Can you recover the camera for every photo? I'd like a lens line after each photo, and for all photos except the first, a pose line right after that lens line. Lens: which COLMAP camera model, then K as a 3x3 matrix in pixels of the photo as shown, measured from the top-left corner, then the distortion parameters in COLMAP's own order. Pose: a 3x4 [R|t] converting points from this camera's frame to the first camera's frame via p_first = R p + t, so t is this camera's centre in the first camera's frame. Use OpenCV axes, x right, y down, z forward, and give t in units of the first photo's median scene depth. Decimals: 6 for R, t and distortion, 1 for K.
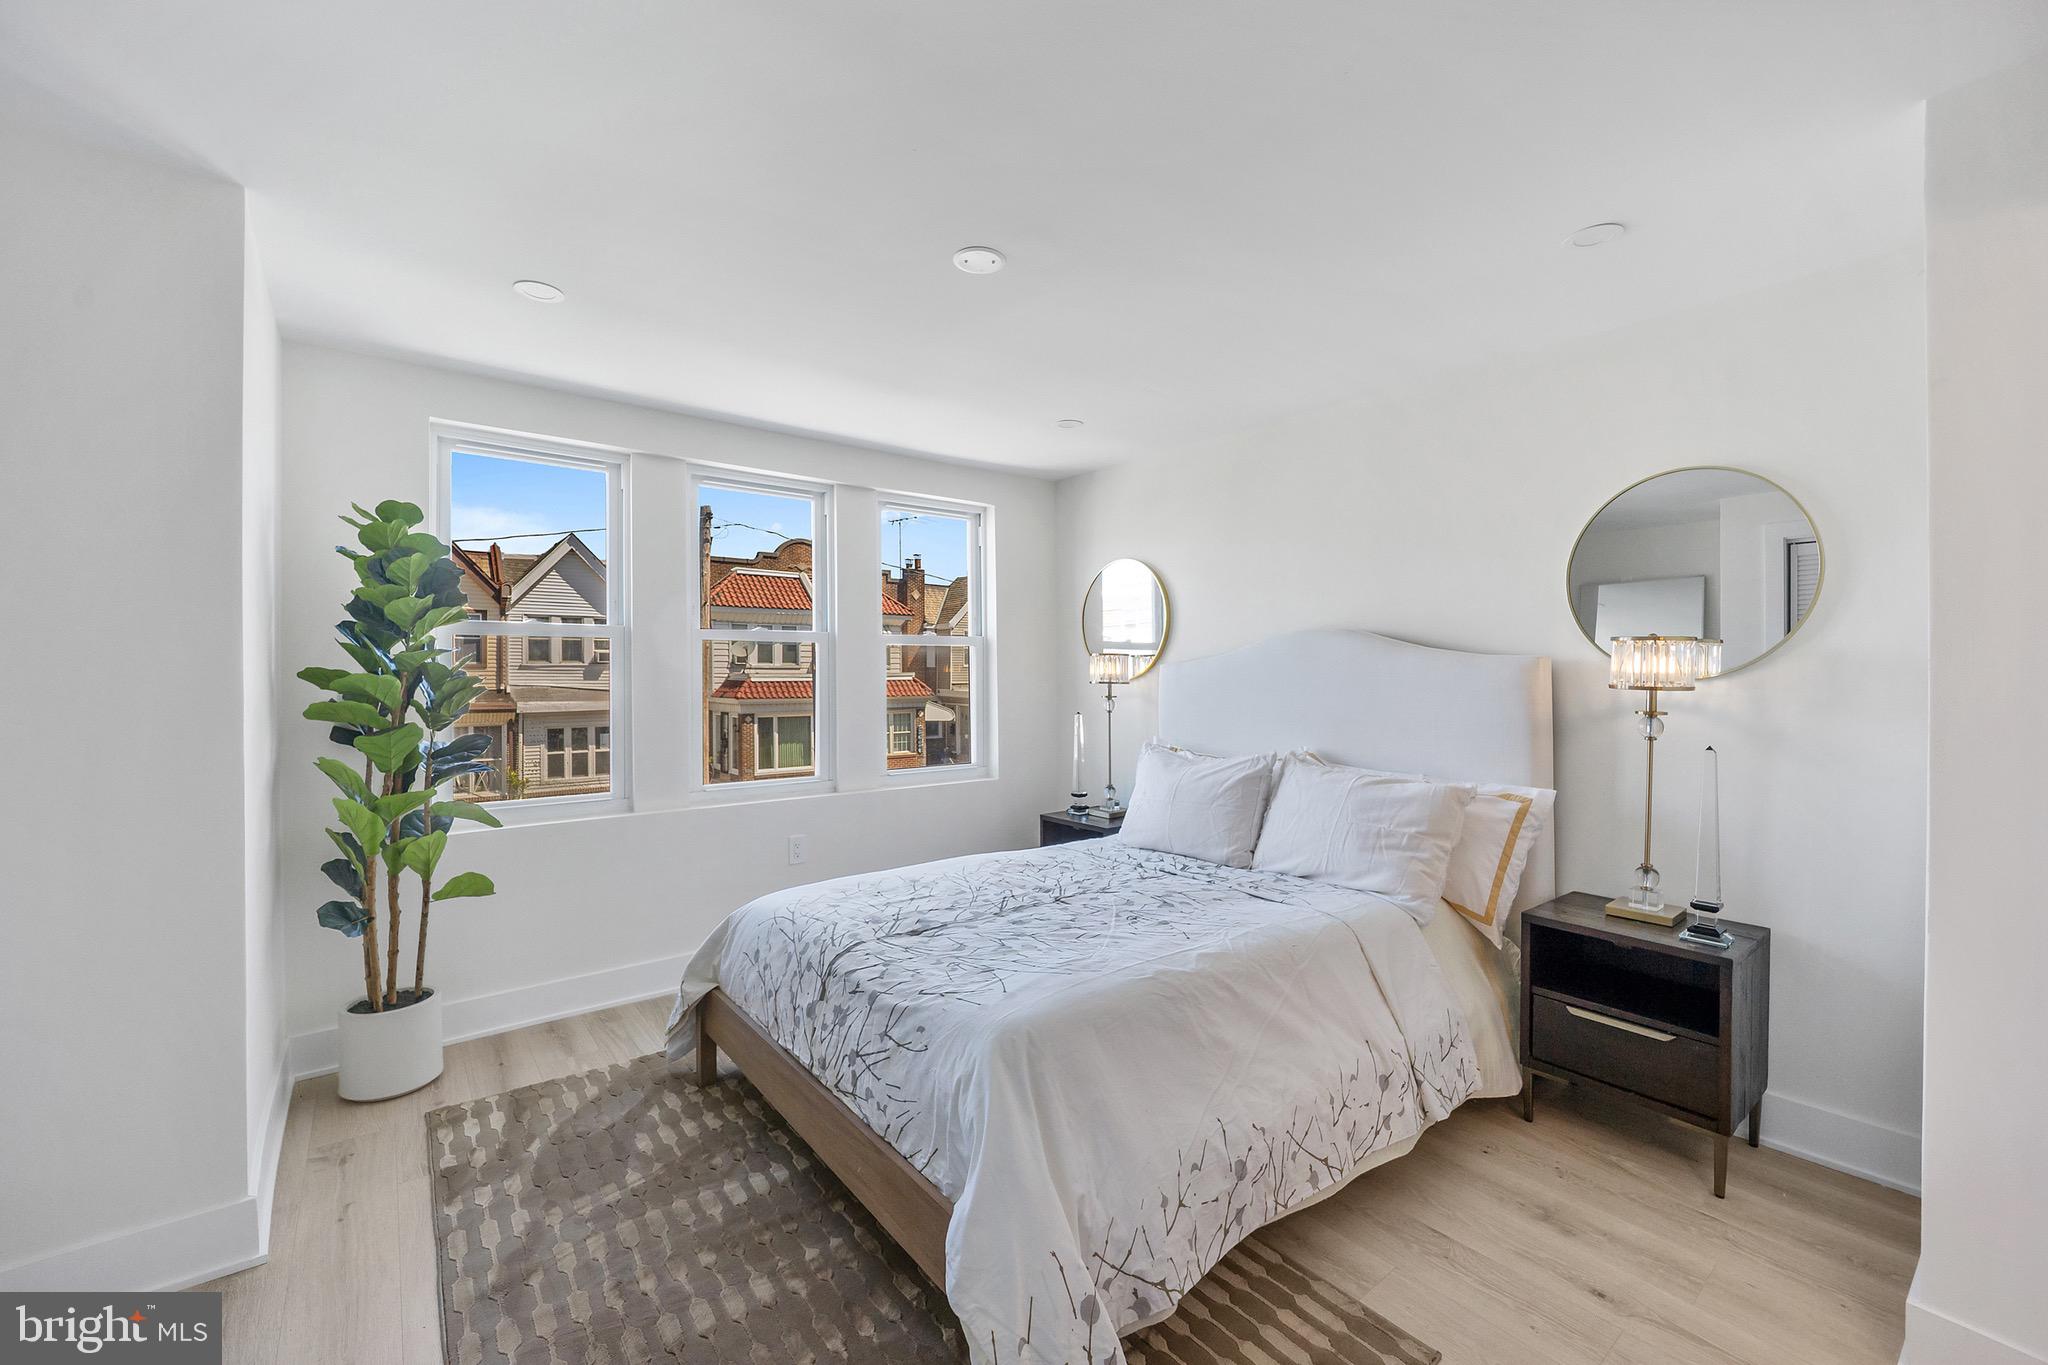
lens RADIAL K [[831.0, 0, 1019.3], [0, 831.0, 675.2], [0, 0, 1]] dist [-0.018192, -0.000282]
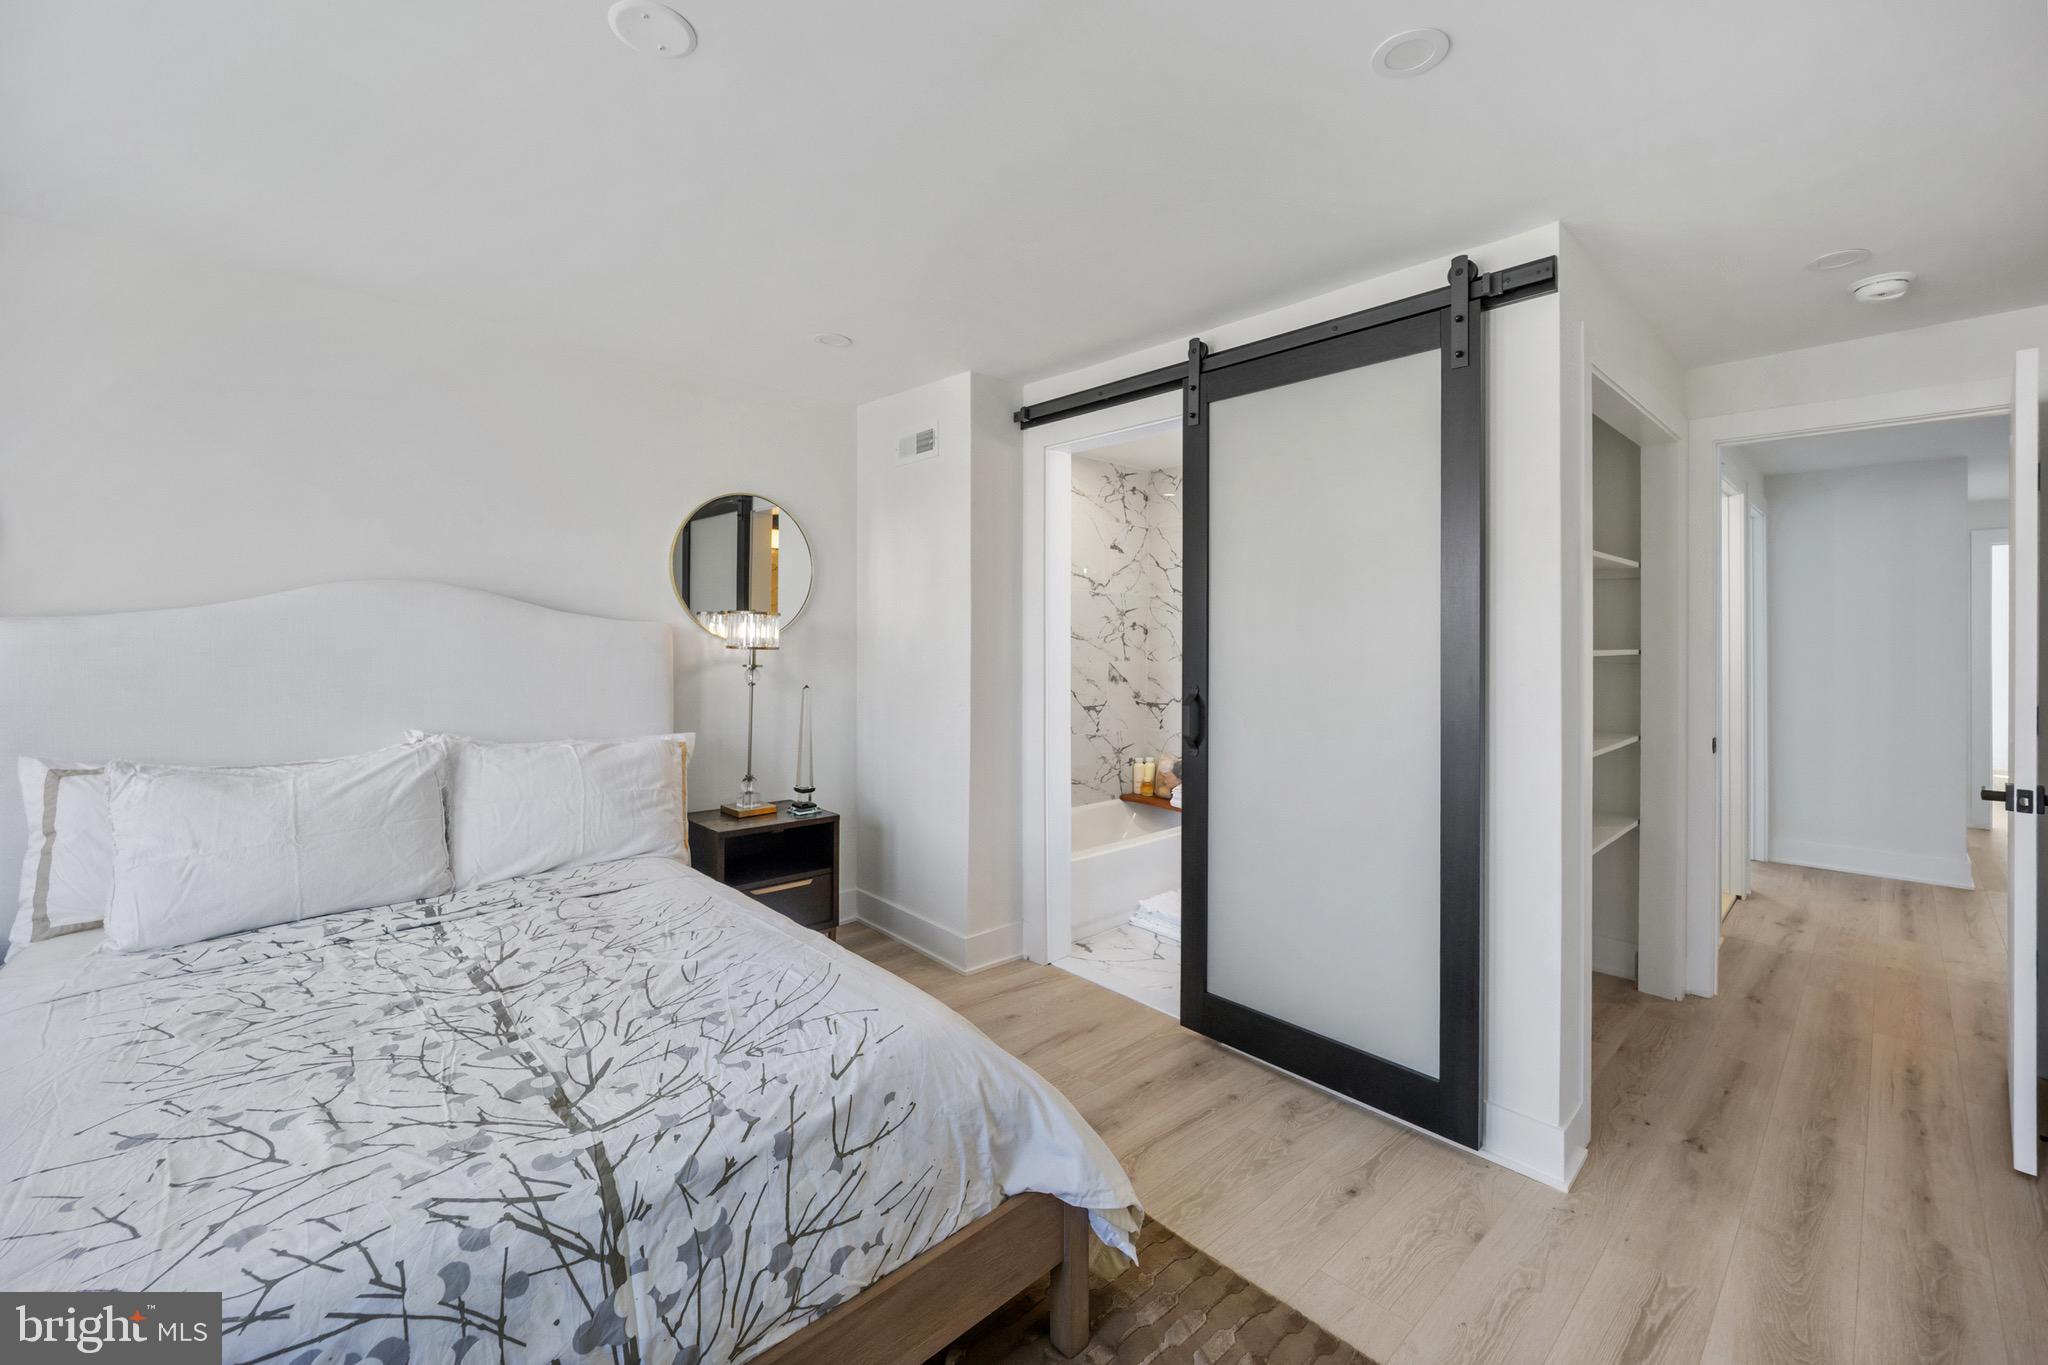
lens RADIAL K [[831.0, 0, 998.1], [0, 831.0, 636.4], [0, 0, 1]] dist [-0.018192, -0.000282]
pose [[-0.080799, -0.004902, 0.996718, -0.684304], [0.001695, 0.999986, 0.005055, -0.008185], [-0.996729, 0.002098, -0.080789, 0.728960]]
